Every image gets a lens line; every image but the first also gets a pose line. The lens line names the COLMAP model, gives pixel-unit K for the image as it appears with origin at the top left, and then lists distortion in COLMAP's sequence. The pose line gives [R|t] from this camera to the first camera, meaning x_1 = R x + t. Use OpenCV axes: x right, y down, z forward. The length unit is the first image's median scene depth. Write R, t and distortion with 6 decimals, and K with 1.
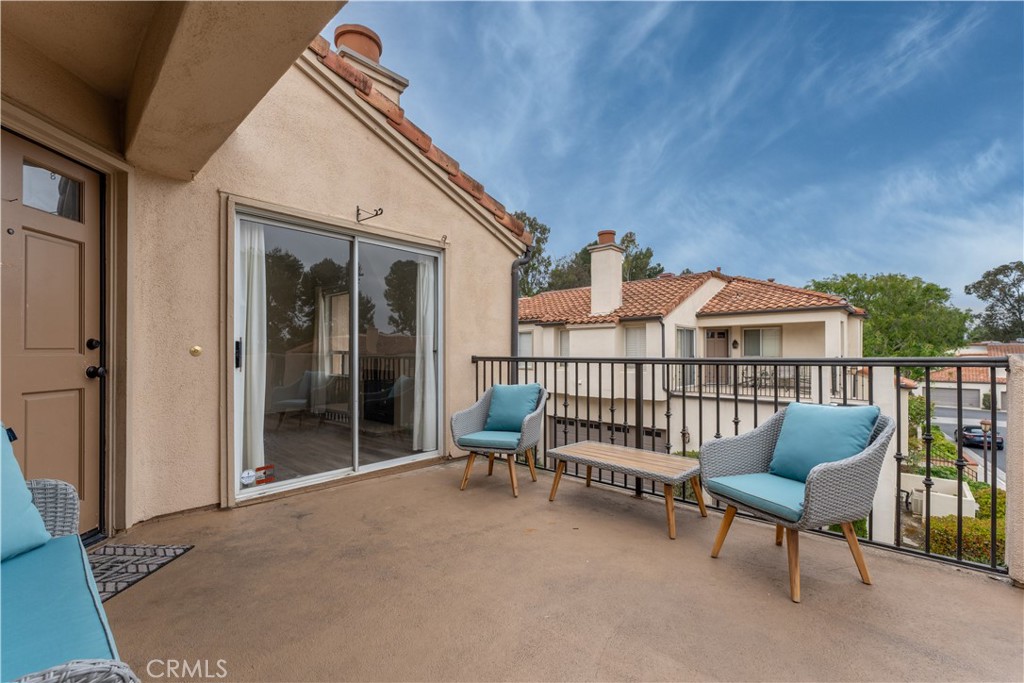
lens RADIAL K [[445.7, 0, 512.9], [0, 445.7, 348.8], [0, 0, 1]] dist [-0.002369, -0.000155]
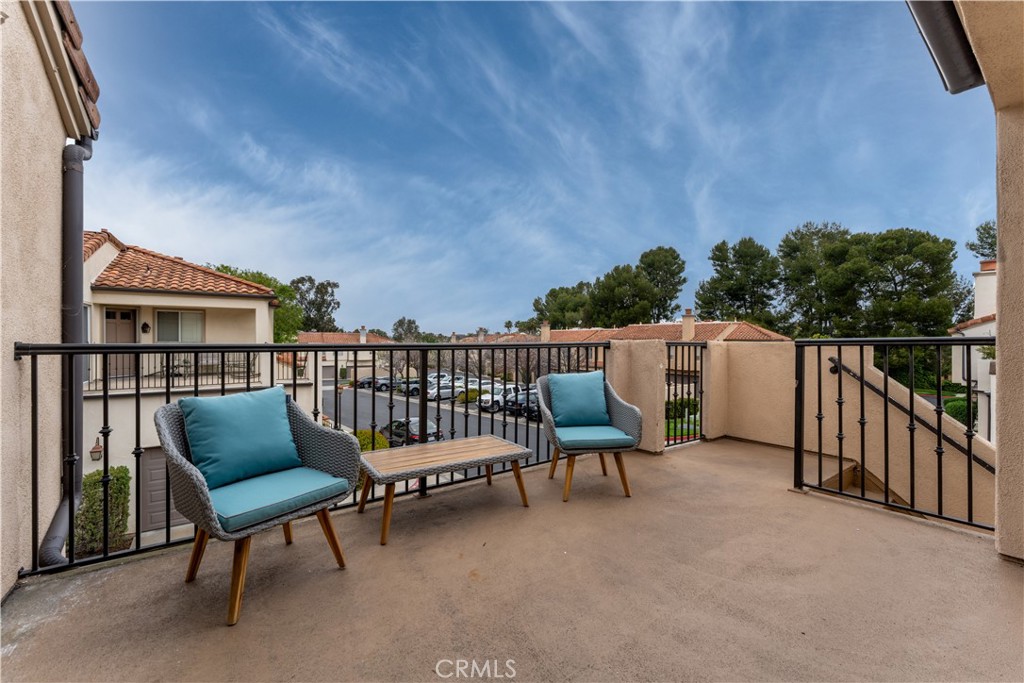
lens RADIAL K [[418.3, 0, 512.5], [0, 418.3, 340.3], [0, 0, 1]] dist [-0.000121, 0.000039]
pose [[0.189569, 0.000022, 0.981867, -0.143568], [-0.012164, 0.999923, 0.002326, 0.002797], [-0.981792, -0.012384, 0.189555, 0.181337]]
